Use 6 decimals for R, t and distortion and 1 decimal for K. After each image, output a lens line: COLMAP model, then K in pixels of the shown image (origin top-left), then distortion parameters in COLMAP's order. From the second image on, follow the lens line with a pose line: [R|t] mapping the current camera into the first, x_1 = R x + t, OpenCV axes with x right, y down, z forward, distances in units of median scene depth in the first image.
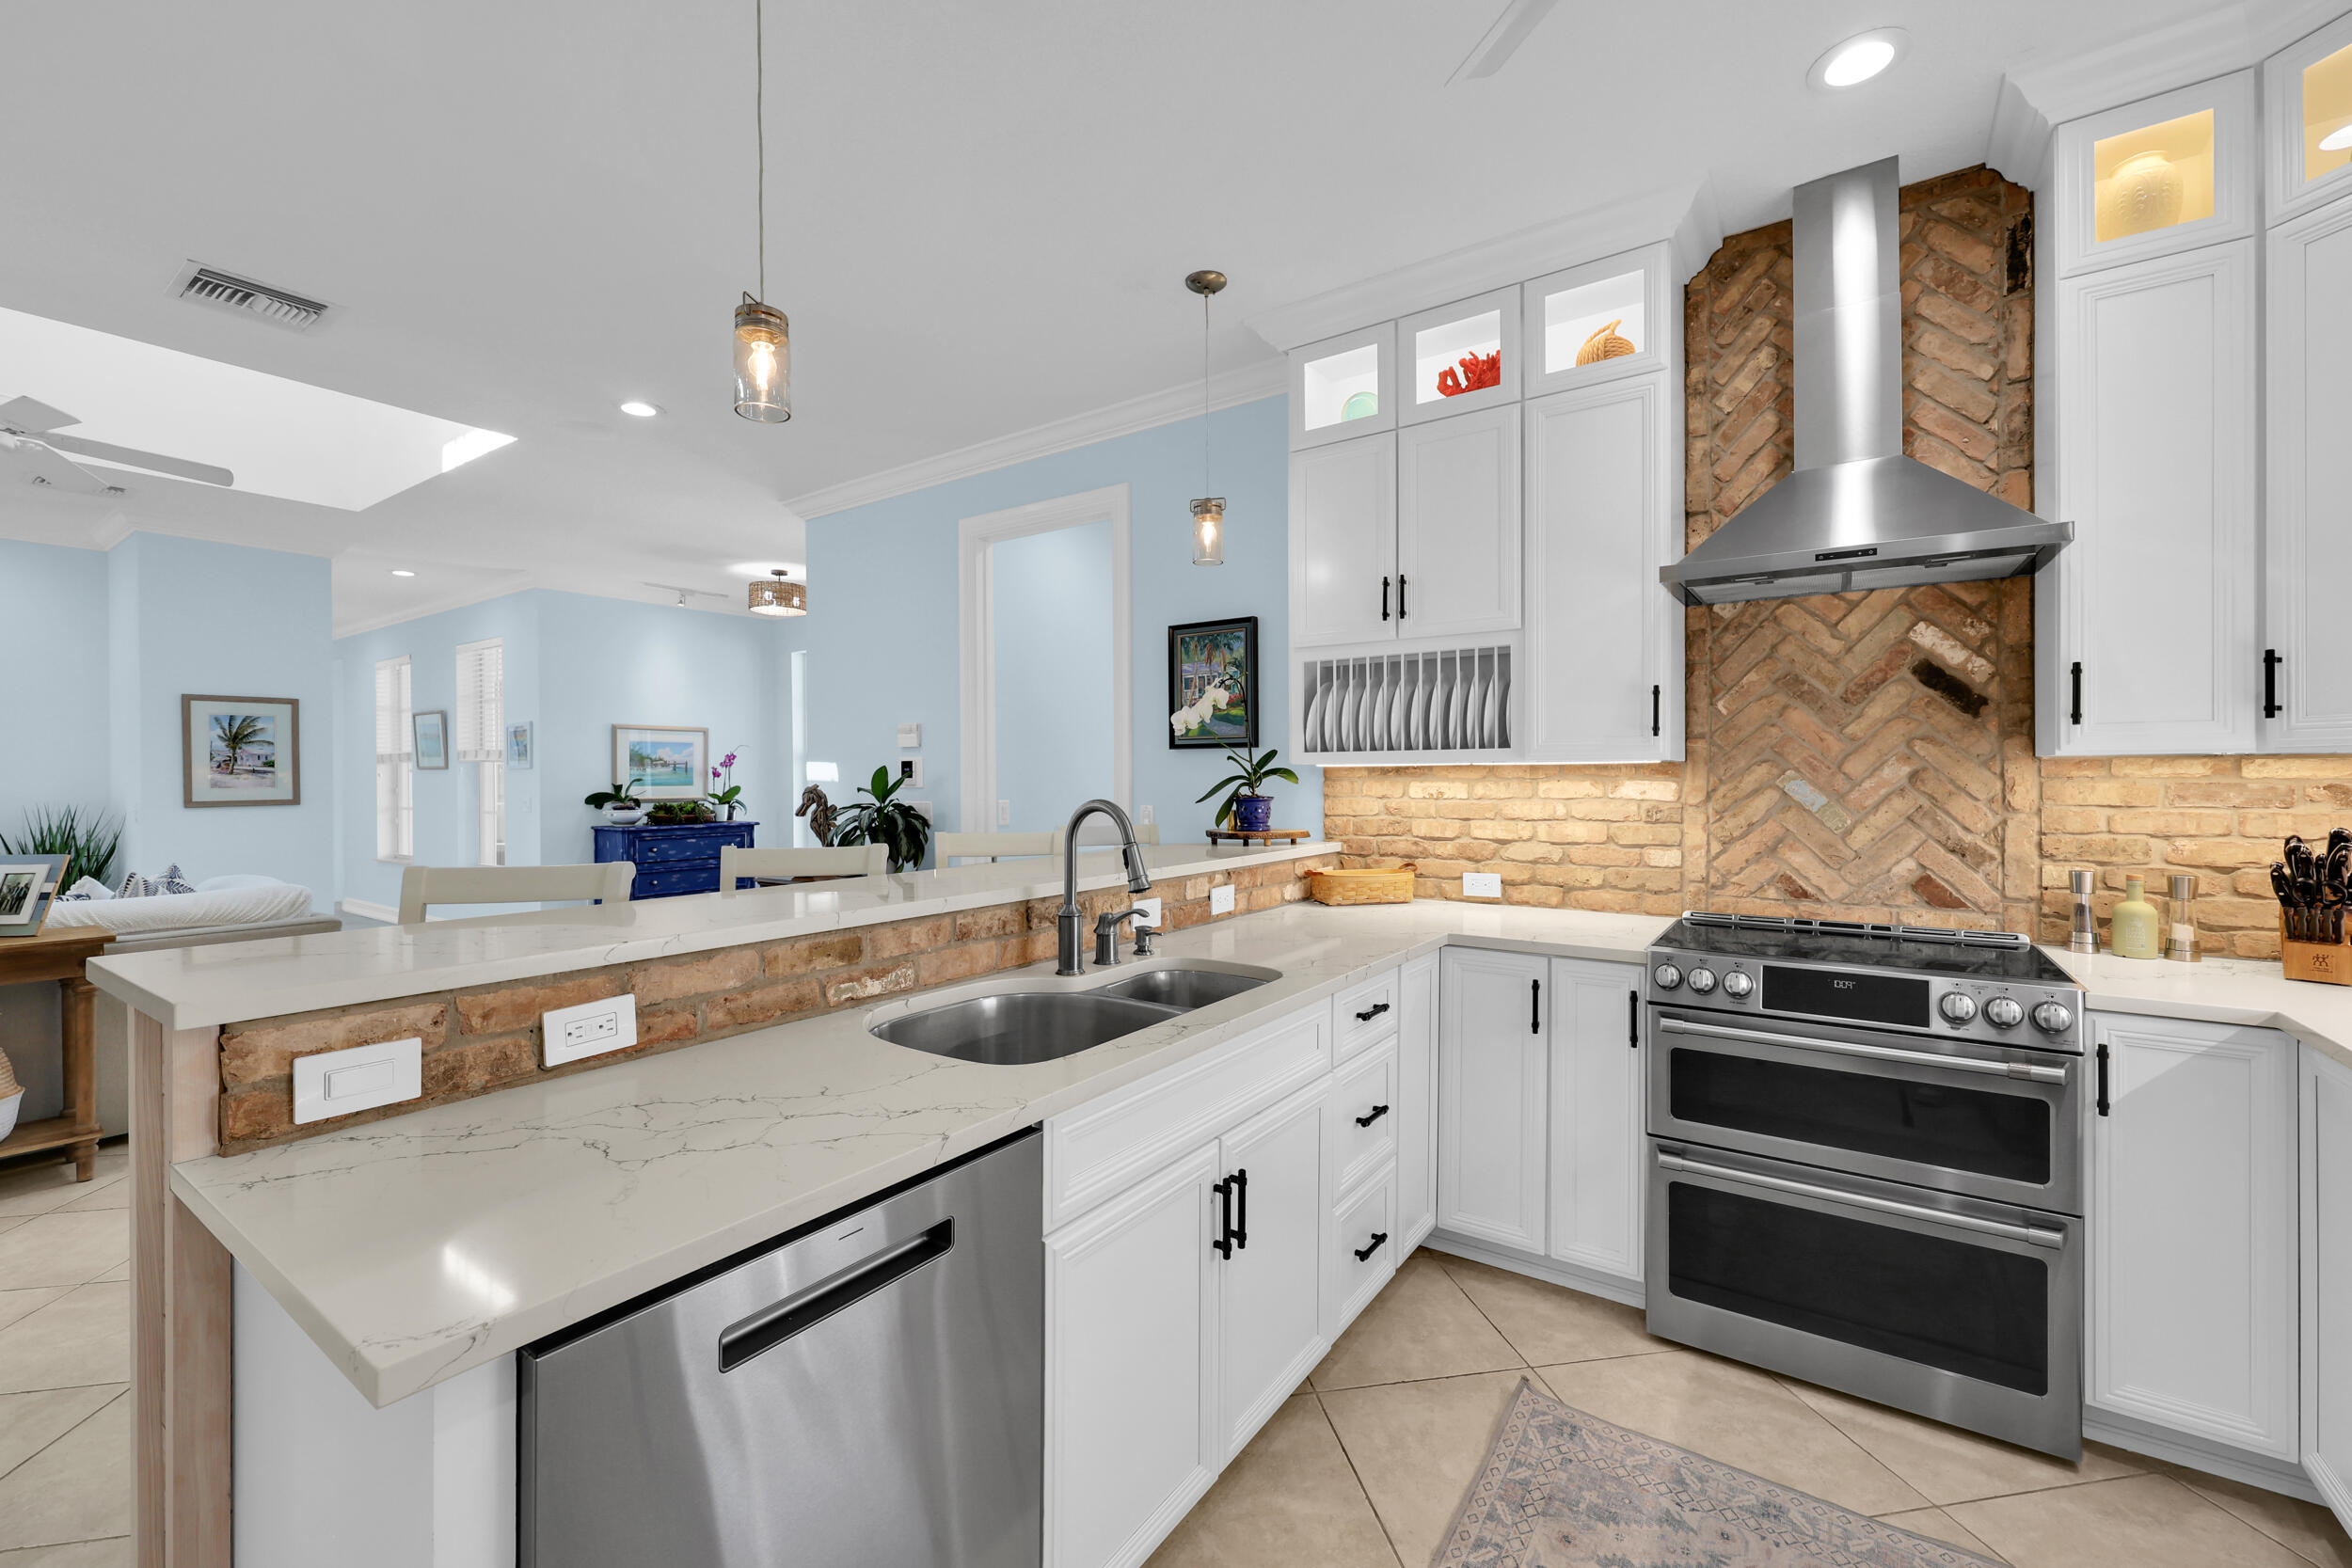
lens RADIAL K [[961.5, 0, 1187.0], [0, 961.5, 780.3], [0, 0, 1]] dist [0.004203, -0.000040]
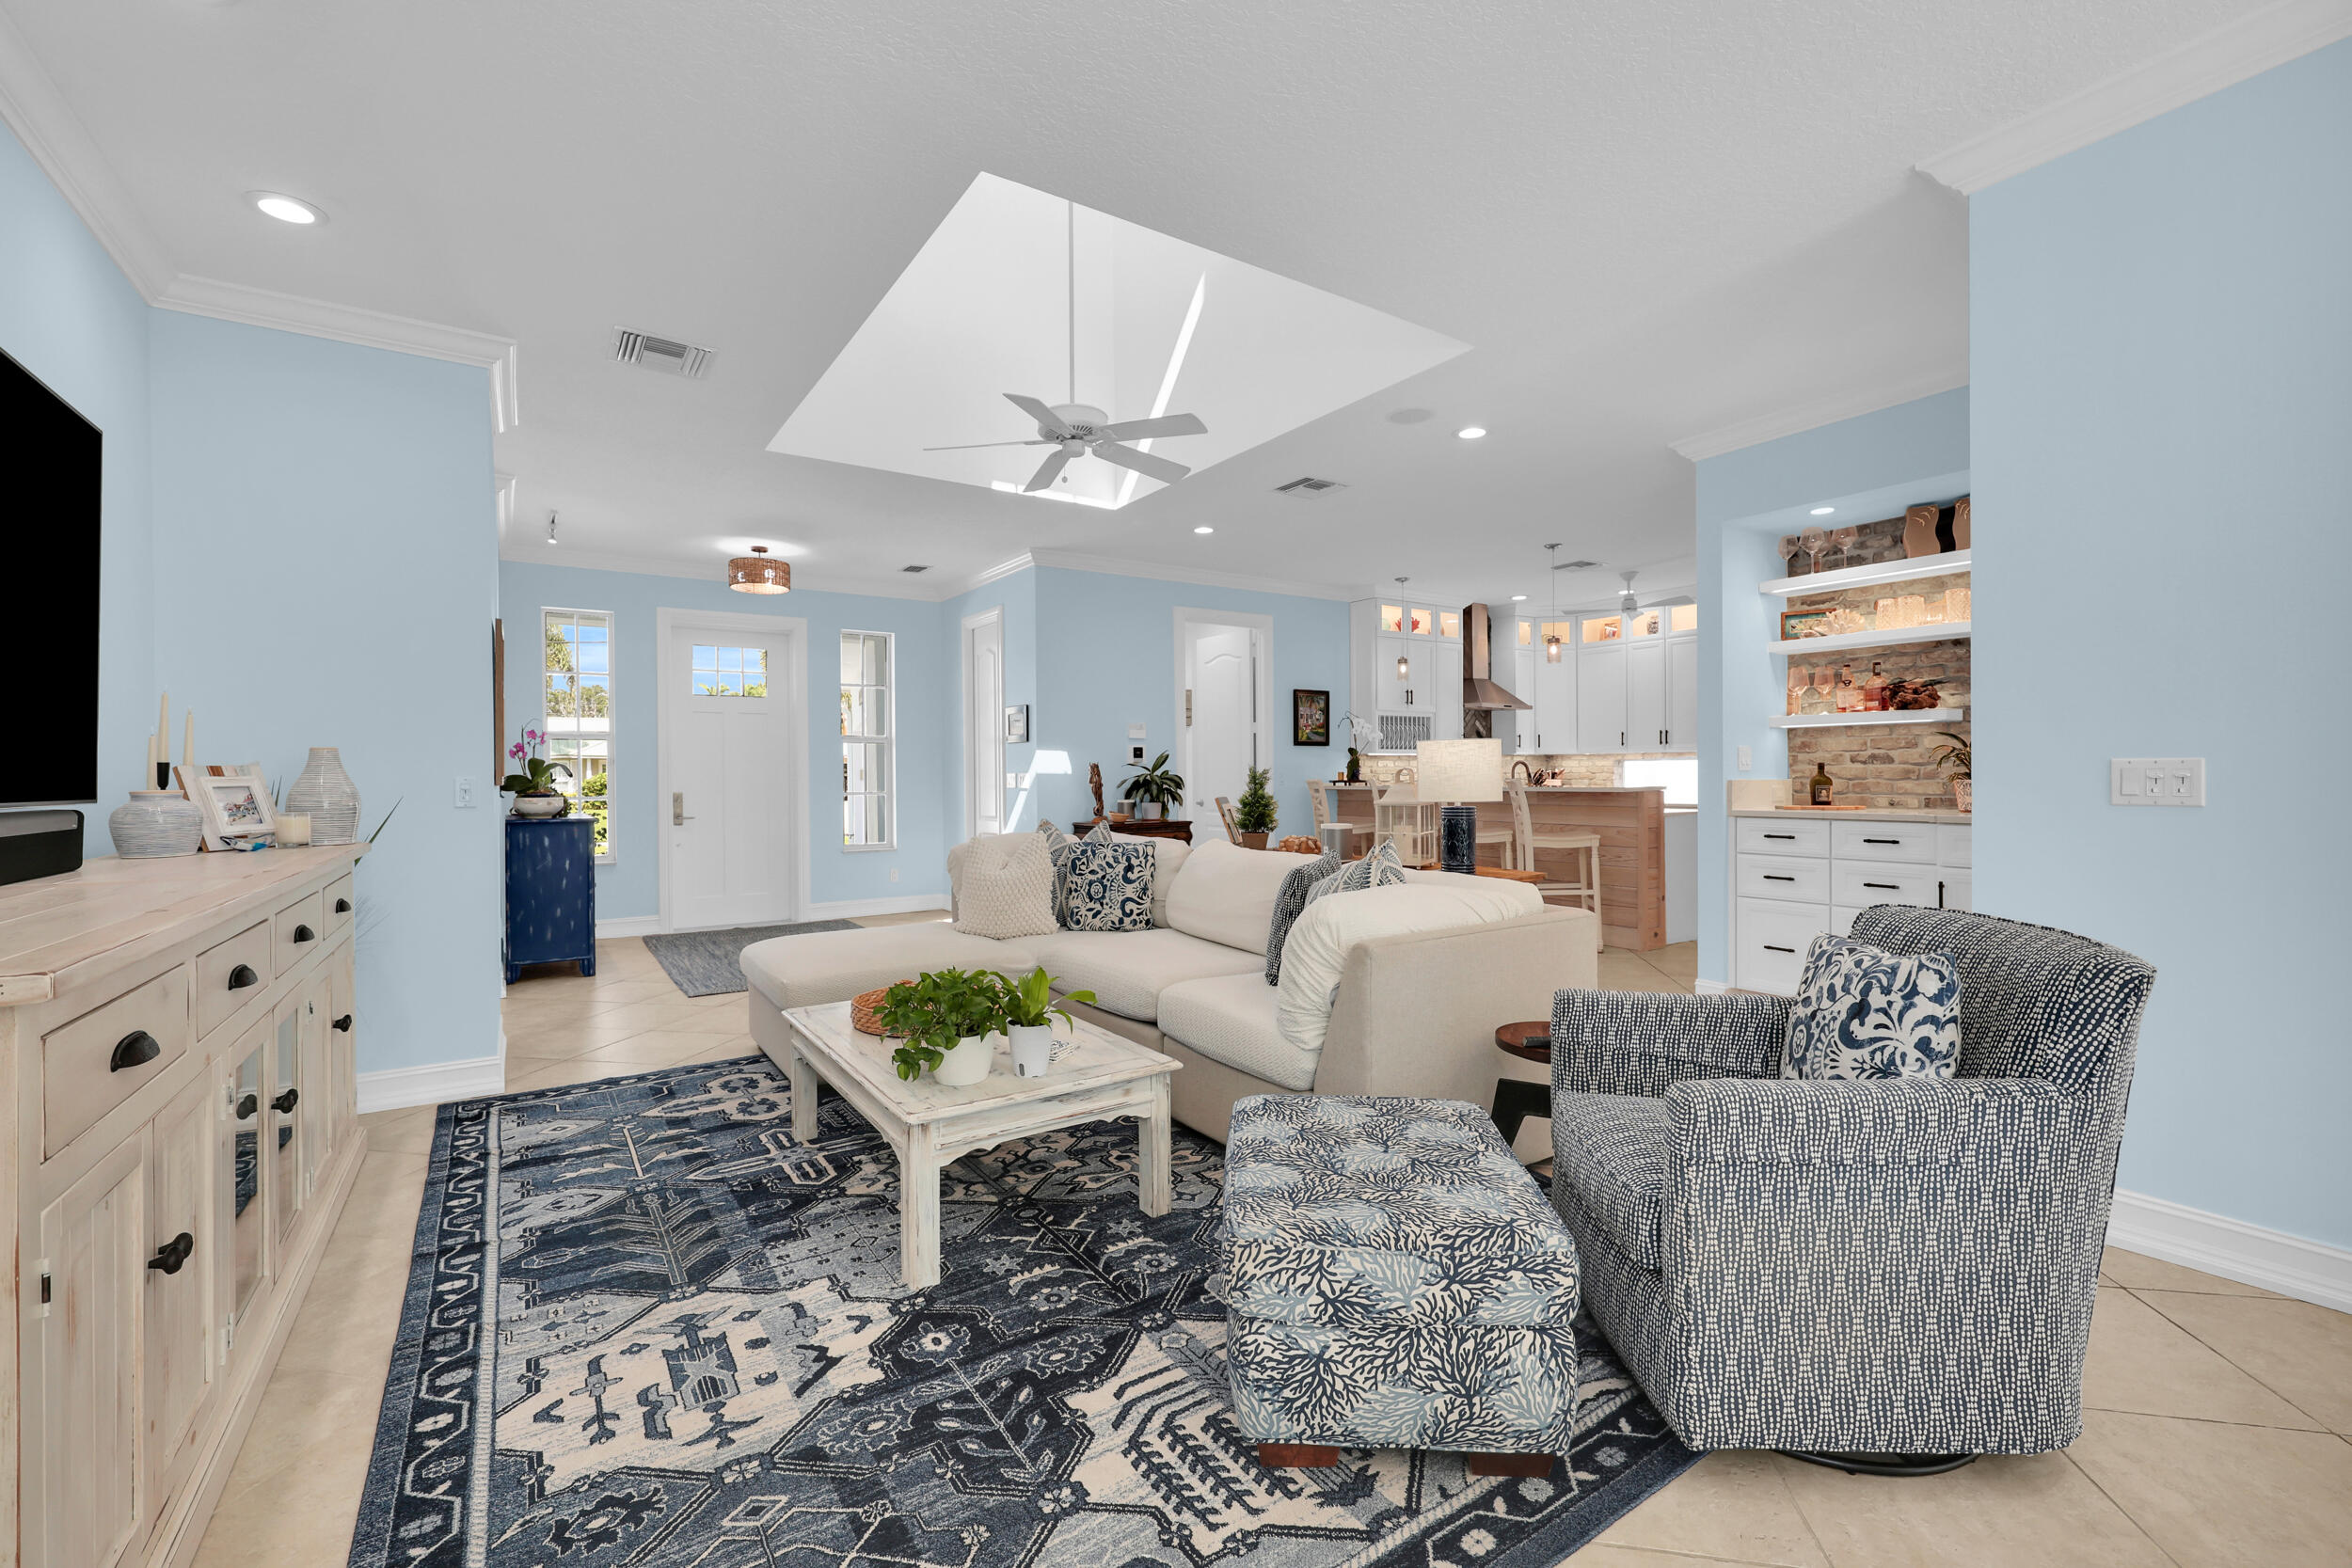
lens RADIAL K [[982.3, 0, 1188.8], [0, 982.3, 773.7], [0, 0, 1]] dist [0.003708, 0.000712]
pose [[0.358178, 0.002651, 0.933649, -2.295550], [0.010045, 0.999927, -0.006693, 0.045653], [-0.933599, 0.011776, 0.358126, 0.457956]]
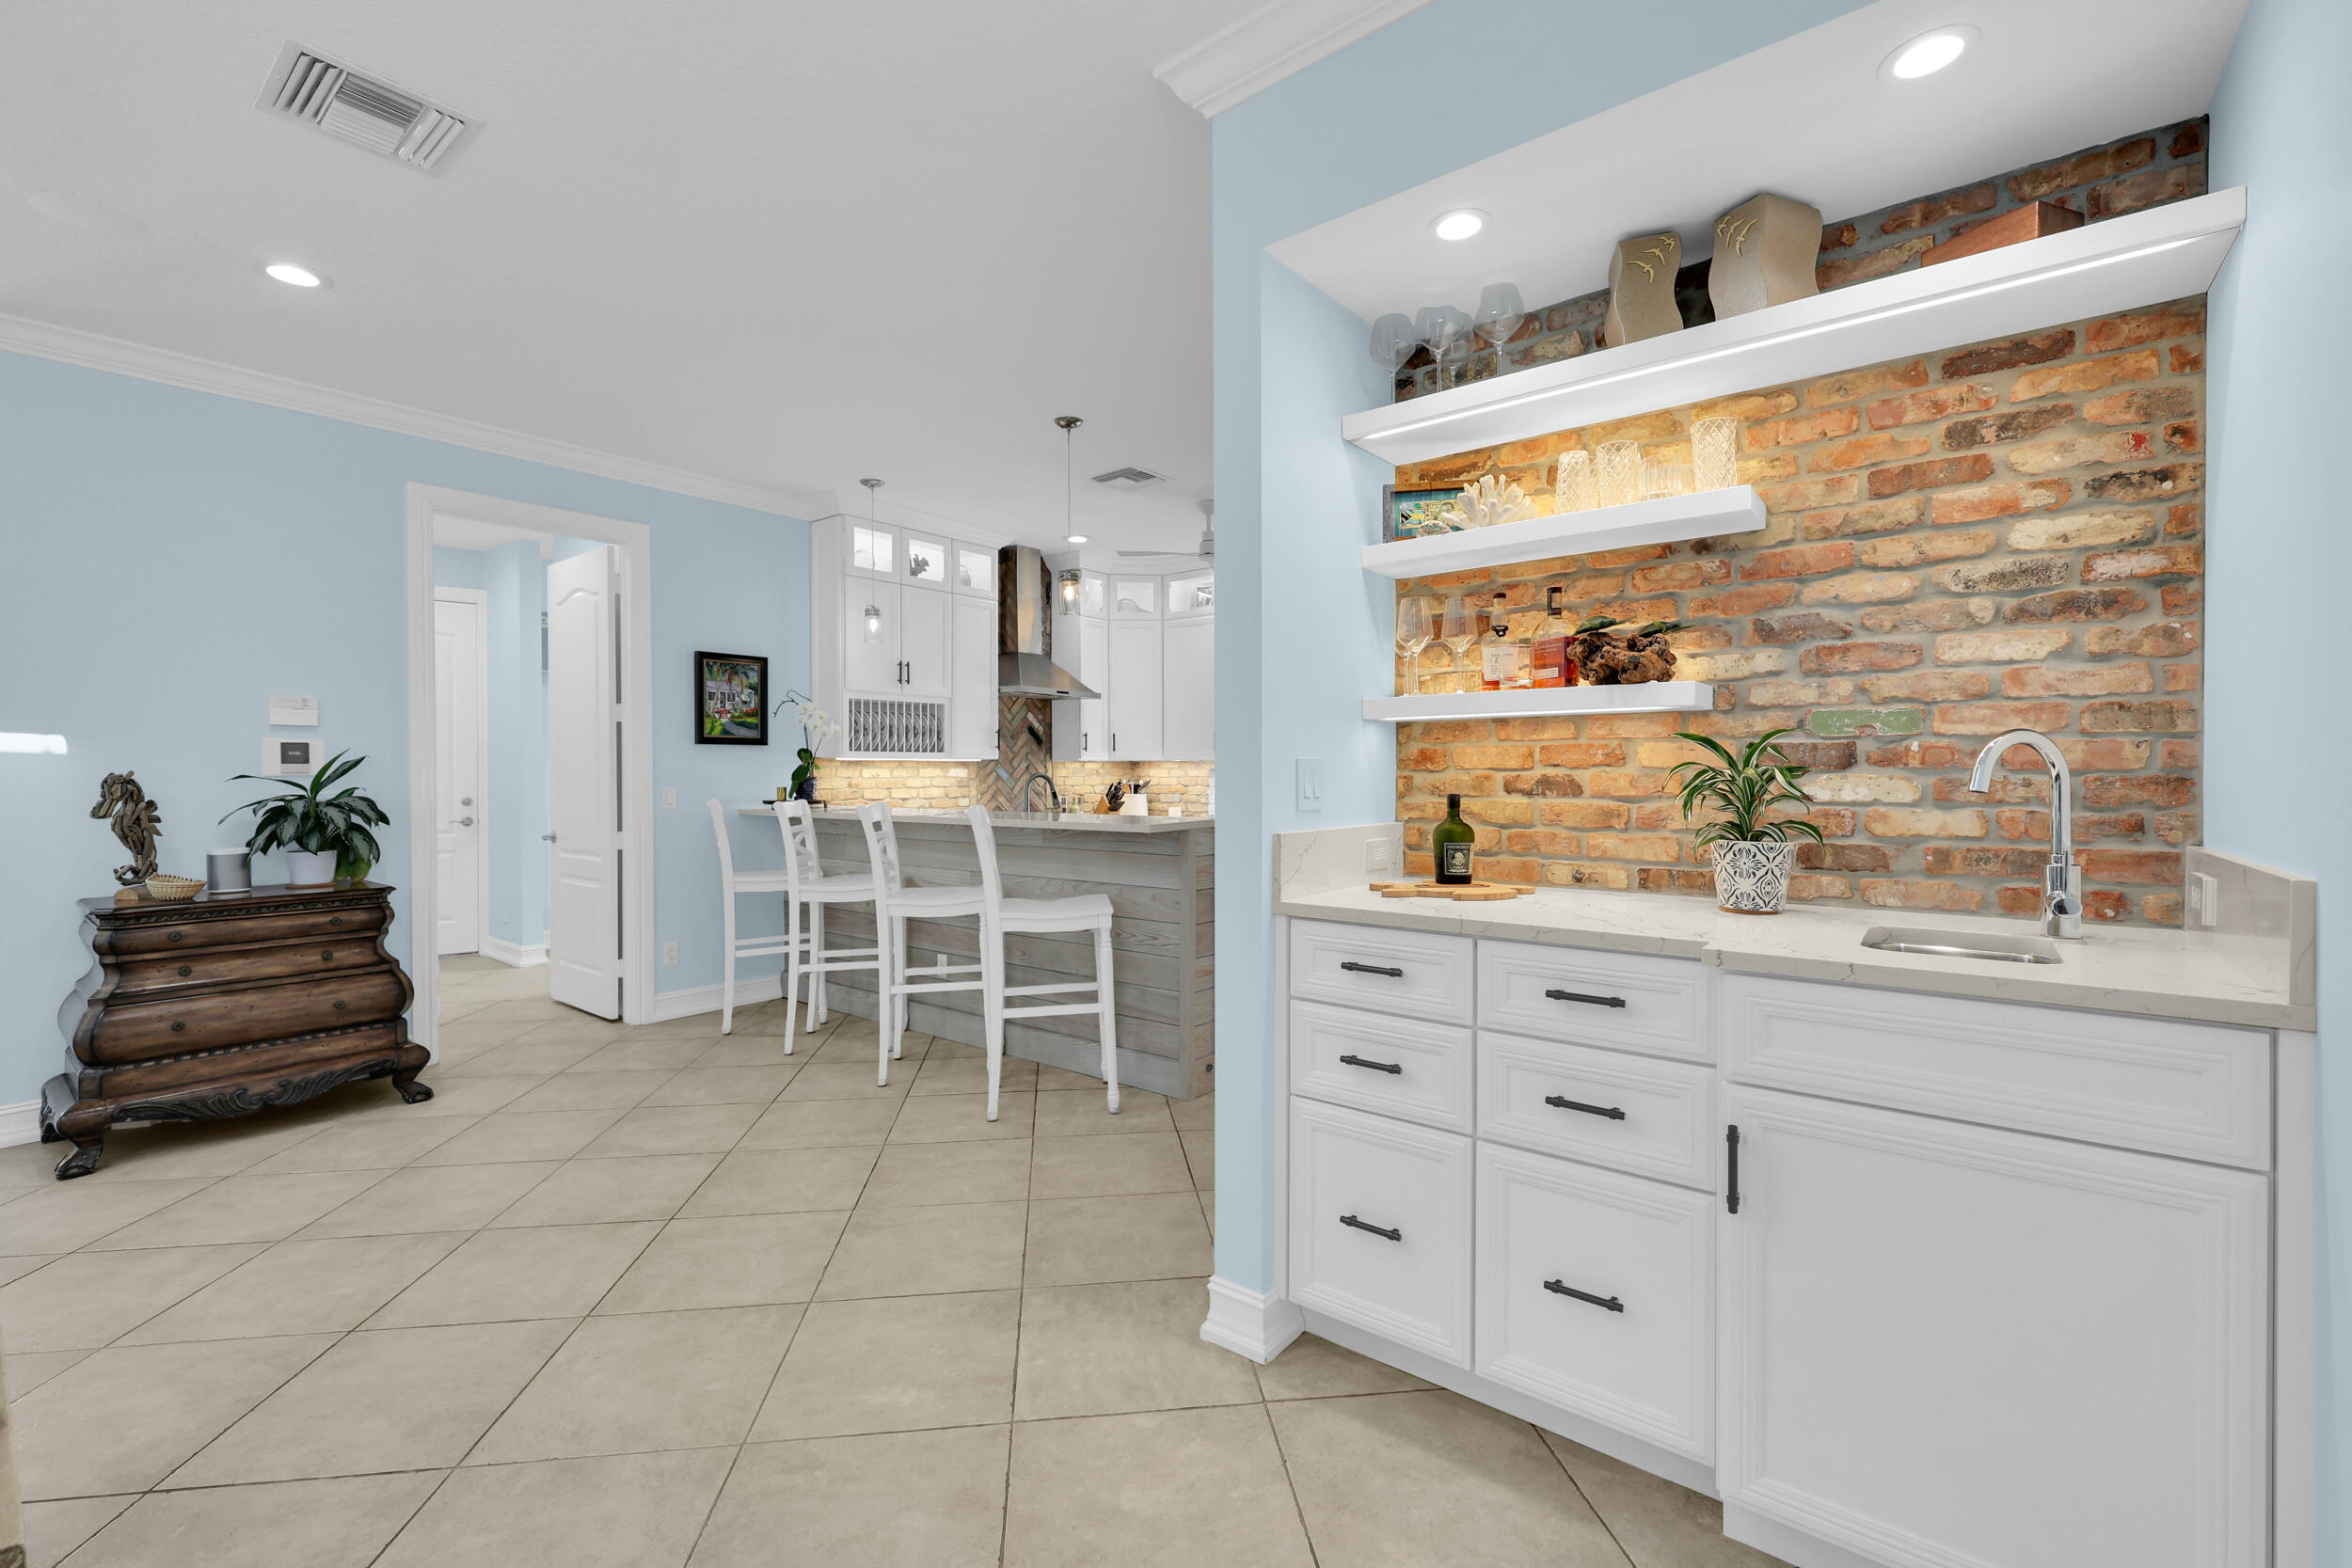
lens RADIAL K [[982.3, 0, 1173.2], [0, 982.3, 771.1], [0, 0, 1]] dist [0.003708, 0.000712]
pose [[0.064689, 0.004863, 0.997894, -1.396114], [0.007084, 0.999961, -0.005332, 0.017603], [-0.997880, 0.007414, 0.064652, 0.276651]]
